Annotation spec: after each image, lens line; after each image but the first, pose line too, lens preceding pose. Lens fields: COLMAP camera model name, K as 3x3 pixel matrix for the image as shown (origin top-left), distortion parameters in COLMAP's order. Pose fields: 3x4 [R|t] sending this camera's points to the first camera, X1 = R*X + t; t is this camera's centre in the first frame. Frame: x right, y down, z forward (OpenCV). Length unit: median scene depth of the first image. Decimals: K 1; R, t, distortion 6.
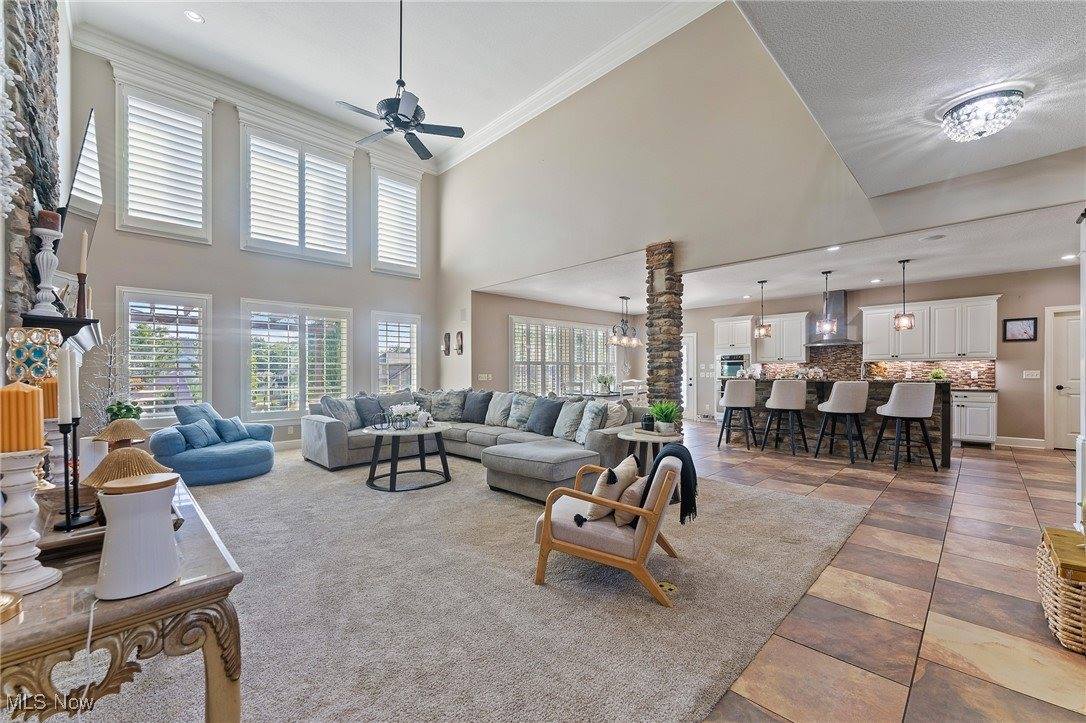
lens RADIAL K [[435.5, 0, 537.8], [0, 435.5, 368.5], [0, 0, 1]] dist [-0.000249, 0.000379]
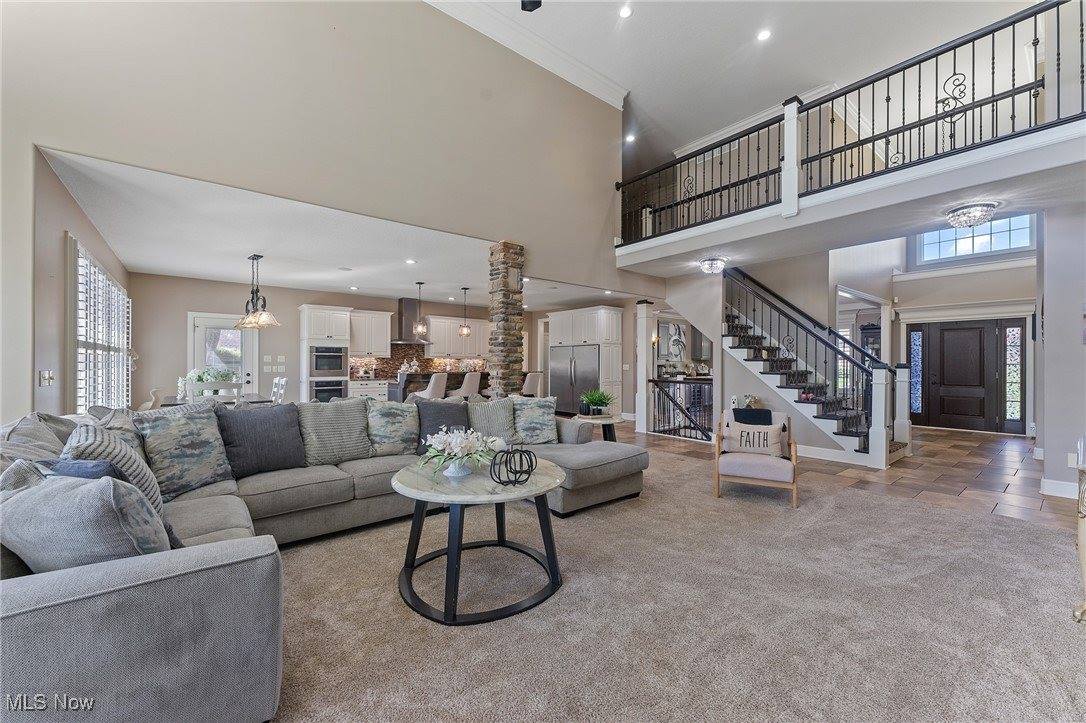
lens RADIAL K [[435.5, 0, 541.9], [0, 435.5, 367.5], [0, 0, 1]] dist [-0.000249, 0.000379]
pose [[0.095197, -0.001431, 0.995457, -0.558679], [-0.010750, 0.999939, 0.002466, 0.006204], [-0.995400, -0.010936, 0.095176, 0.615608]]
